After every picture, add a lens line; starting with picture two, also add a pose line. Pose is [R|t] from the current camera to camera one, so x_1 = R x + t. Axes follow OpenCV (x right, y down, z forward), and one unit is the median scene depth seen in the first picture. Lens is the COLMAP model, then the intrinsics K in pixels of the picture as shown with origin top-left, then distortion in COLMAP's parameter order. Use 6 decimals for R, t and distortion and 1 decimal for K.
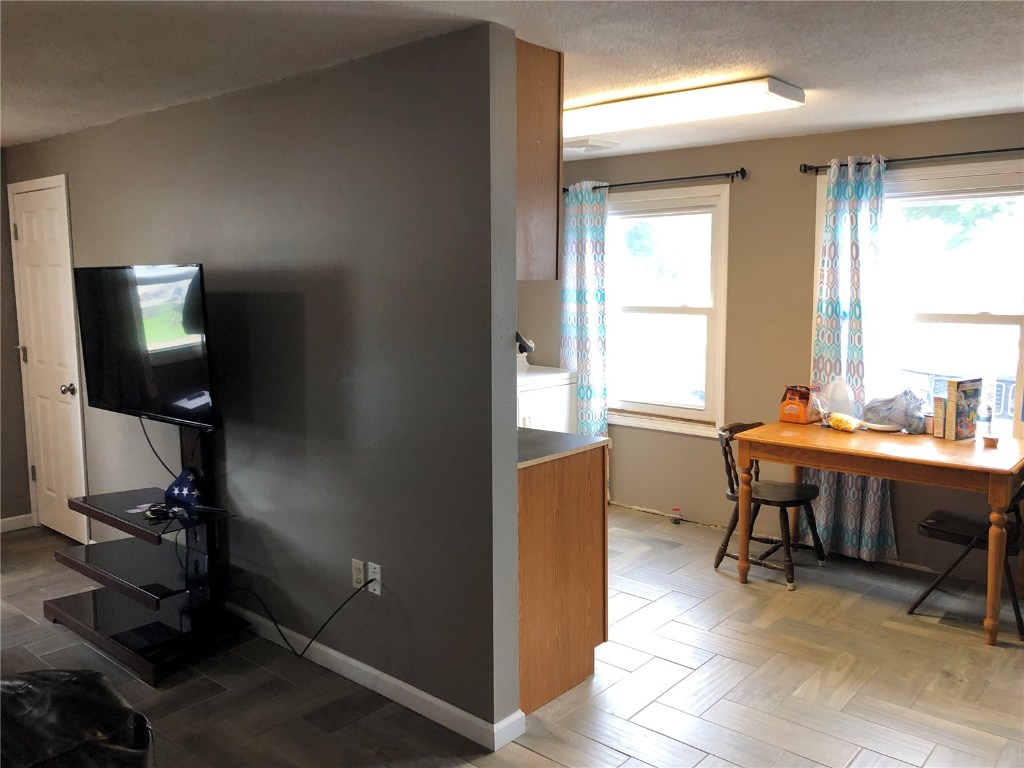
lens RADIAL K [[839.1, 0, 512.1], [0, 839.1, 376.4], [0, 0, 1]] dist [0.010730, -0.013111]
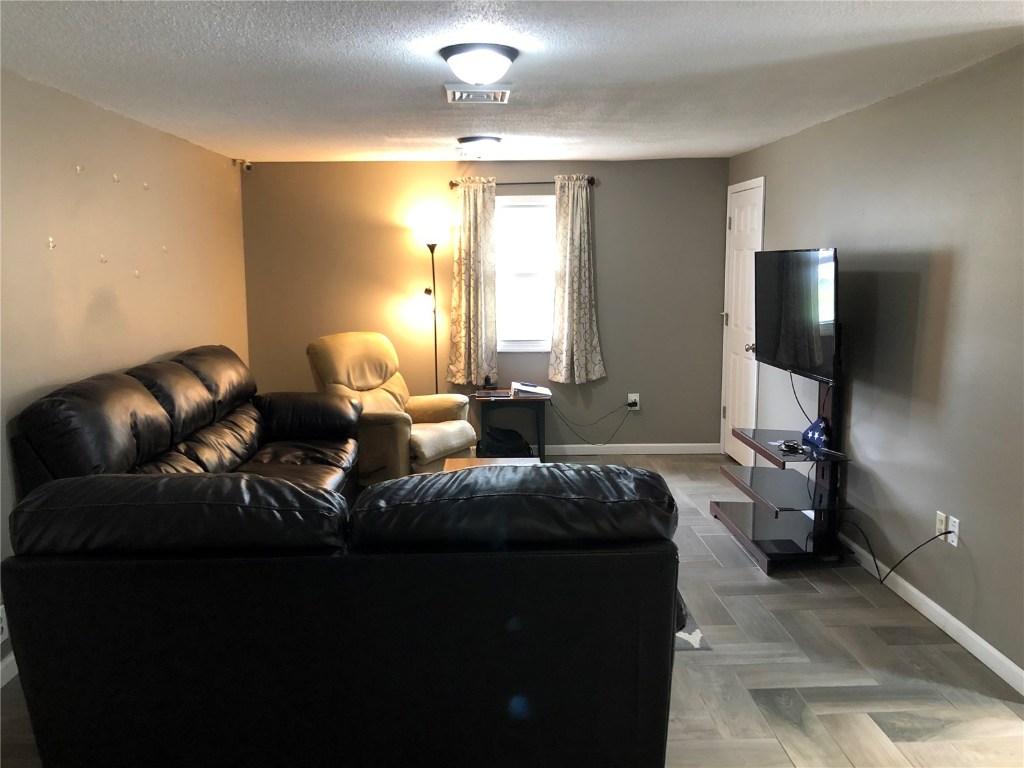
lens RADIAL K [[839.1, 0, 512.1], [0, 839.1, 376.4], [0, 0, 1]] dist [0.010730, -0.013111]
pose [[0.680769, 0.097845, -0.725934, 0.187129], [-0.079920, 0.995044, 0.059169, 0.015039], [0.728125, 0.017736, 0.685214, -0.157520]]
